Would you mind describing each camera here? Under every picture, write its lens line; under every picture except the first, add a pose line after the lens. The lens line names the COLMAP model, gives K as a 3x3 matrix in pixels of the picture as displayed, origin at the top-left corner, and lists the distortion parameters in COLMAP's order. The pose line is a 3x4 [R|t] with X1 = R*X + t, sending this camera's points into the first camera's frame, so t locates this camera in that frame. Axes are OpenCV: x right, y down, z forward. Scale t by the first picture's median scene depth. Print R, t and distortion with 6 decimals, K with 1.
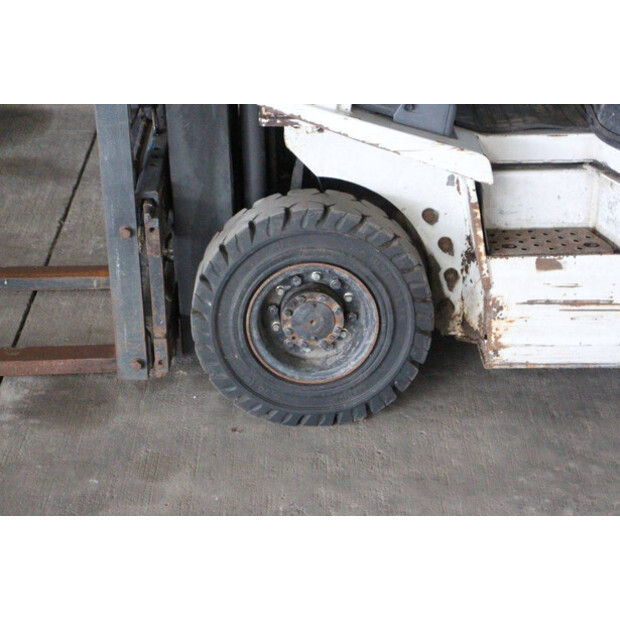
lens RADIAL K [[1450.4, 0, 315.6], [0, 1450.4, 307.6], [0, 0, 1]] dist [0.456178, 0.000000]
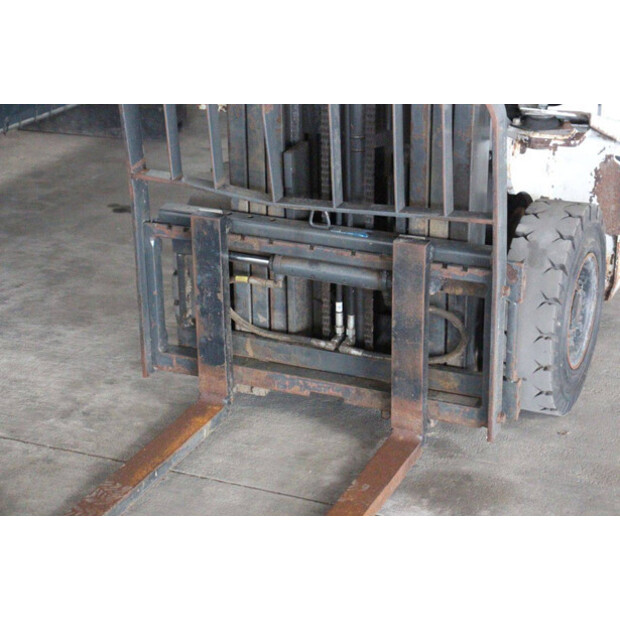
lens RADIAL K [[1450.4, 0, 316.5], [0, 1450.4, 310.5], [0, 0, 1]] dist [0.456178, 0.000000]
pose [[0.420857, -0.341207, 0.840510, -1.033644], [0.373814, 0.909467, 0.182026, -0.270137], [-0.826524, 0.237588, 0.510303, 0.575904]]
